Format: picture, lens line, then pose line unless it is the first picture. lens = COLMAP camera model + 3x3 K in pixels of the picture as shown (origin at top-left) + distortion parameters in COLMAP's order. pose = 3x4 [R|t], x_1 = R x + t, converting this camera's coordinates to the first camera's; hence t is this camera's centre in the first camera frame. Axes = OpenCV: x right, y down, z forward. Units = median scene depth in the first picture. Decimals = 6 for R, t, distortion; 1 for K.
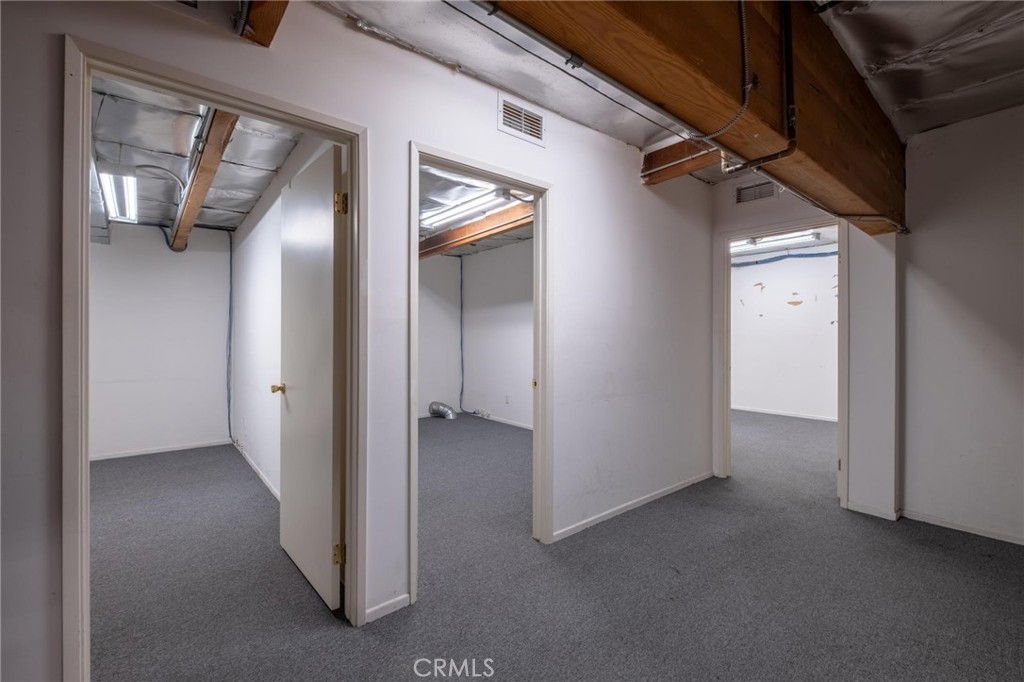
lens RADIAL K [[446.0, 0, 516.5], [0, 446.0, 335.4], [0, 0, 1]] dist [-0.001176, -0.003013]
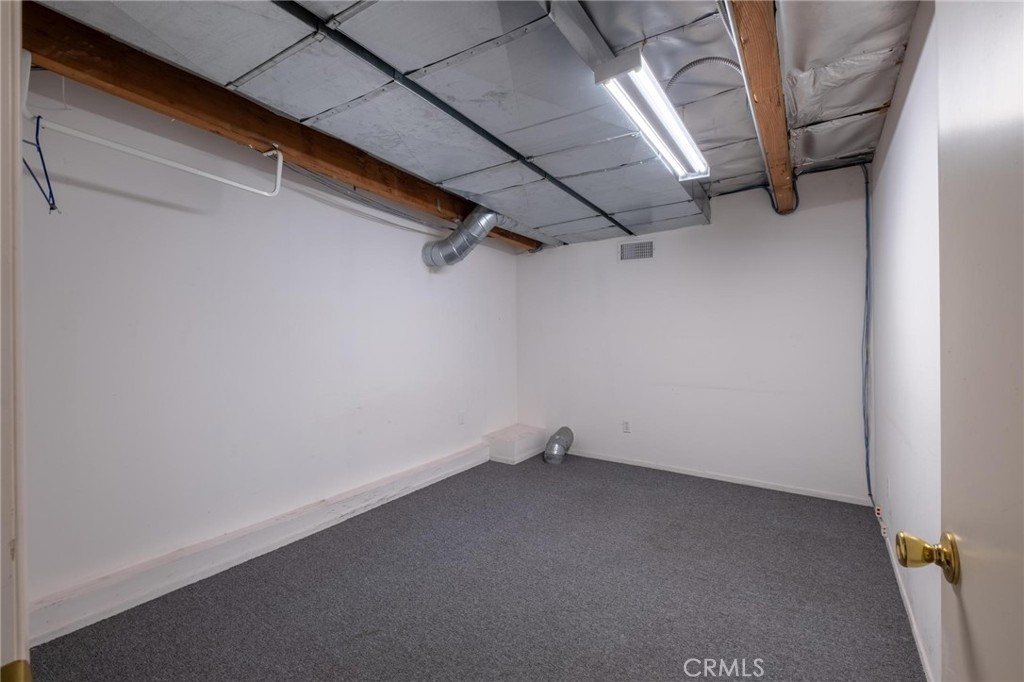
lens RADIAL K [[446.0, 0, 517.2], [0, 446.0, 330.8], [0, 0, 1]] dist [-0.001176, -0.003013]
pose [[0.275751, -0.009113, -0.961186, -0.193897], [0.007019, 0.999947, -0.007467, 0.000100], [0.961204, -0.004687, 0.275800, 0.384023]]
